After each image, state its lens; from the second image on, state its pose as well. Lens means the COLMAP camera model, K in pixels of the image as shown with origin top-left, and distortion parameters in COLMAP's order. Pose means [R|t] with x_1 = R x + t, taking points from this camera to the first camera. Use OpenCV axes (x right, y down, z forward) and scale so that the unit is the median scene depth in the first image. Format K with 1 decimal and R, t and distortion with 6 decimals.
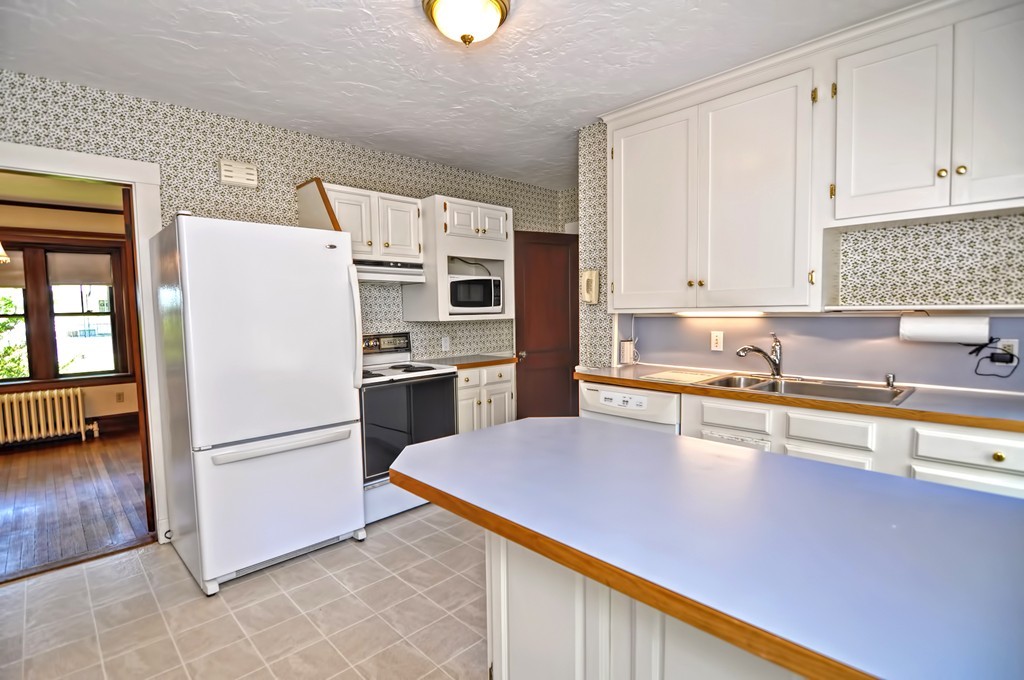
lens RADIAL K [[494.5, 0, 508.8], [0, 494.5, 346.6], [0, 0, 1]] dist [-0.020145, -0.000772]
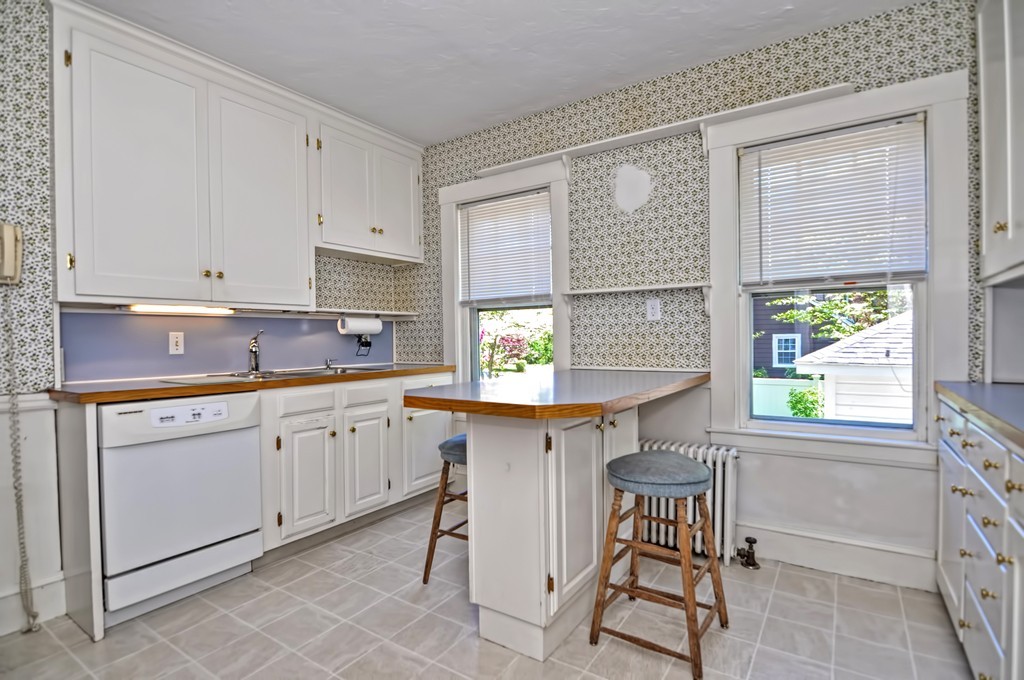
lens RADIAL K [[494.5, 0, 508.8], [0, 494.5, 346.6], [0, 0, 1]] dist [-0.020145, -0.000772]
pose [[-0.213530, -0.000834, 0.976936, -0.617694], [0.086939, 0.996016, 0.019853, 0.032727], [-0.973060, 0.089173, -0.212607, 0.683329]]
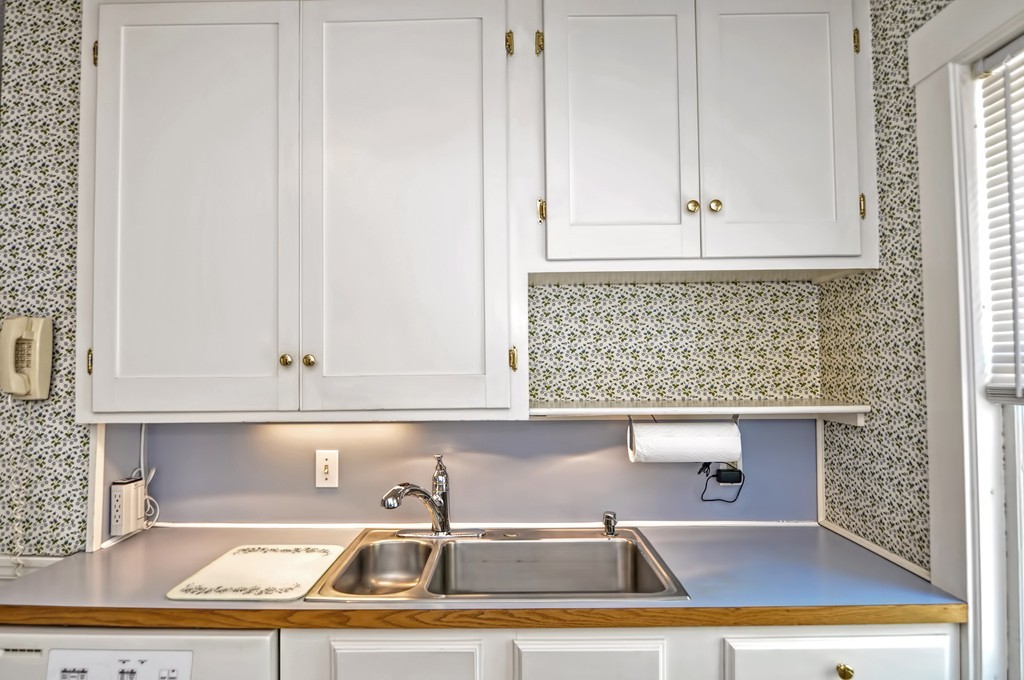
lens RADIAL K [[615.1, 0, 508.9], [0, 615.1, 345.2], [0, 0, 1]] dist [-0.013239, -0.001752]
pose [[0.697105, 0.029776, 0.716350, 0.100716], [0.048716, 0.994861, -0.088761, -0.081777], [-0.715312, 0.096774, 0.692072, 0.452012]]
